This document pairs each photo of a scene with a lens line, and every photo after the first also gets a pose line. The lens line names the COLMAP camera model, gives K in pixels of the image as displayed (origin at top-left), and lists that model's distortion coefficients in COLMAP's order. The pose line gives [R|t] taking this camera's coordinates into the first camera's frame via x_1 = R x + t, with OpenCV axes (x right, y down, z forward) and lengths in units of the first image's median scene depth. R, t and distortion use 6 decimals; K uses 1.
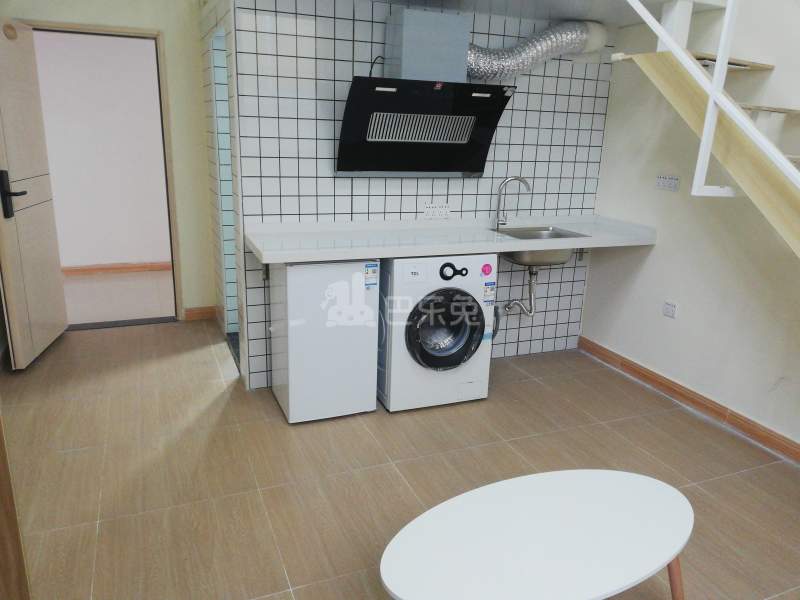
lens RADIAL K [[594.8, 0, 398.3], [0, 594.8, 296.6], [0, 0, 1]] dist [0.062287, -0.090323]
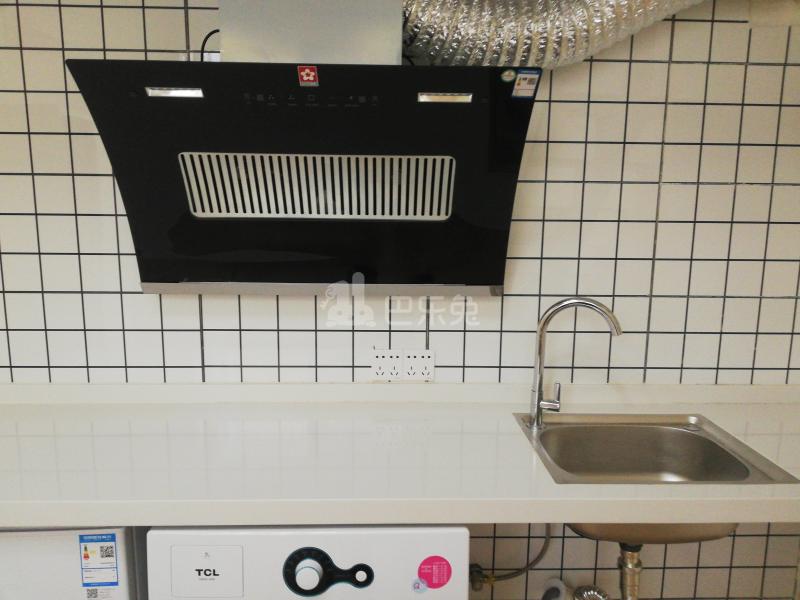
lens RADIAL K [[594.8, 0, 398.3], [0, 594.8, 296.6], [0, 0, 1]] dist [0.062287, -0.090323]
pose [[0.939291, 0.032306, -0.341598, 0.237214], [-0.073210, 0.991502, -0.107536, -0.161650], [0.335221, 0.126016, 0.933674, 0.627045]]
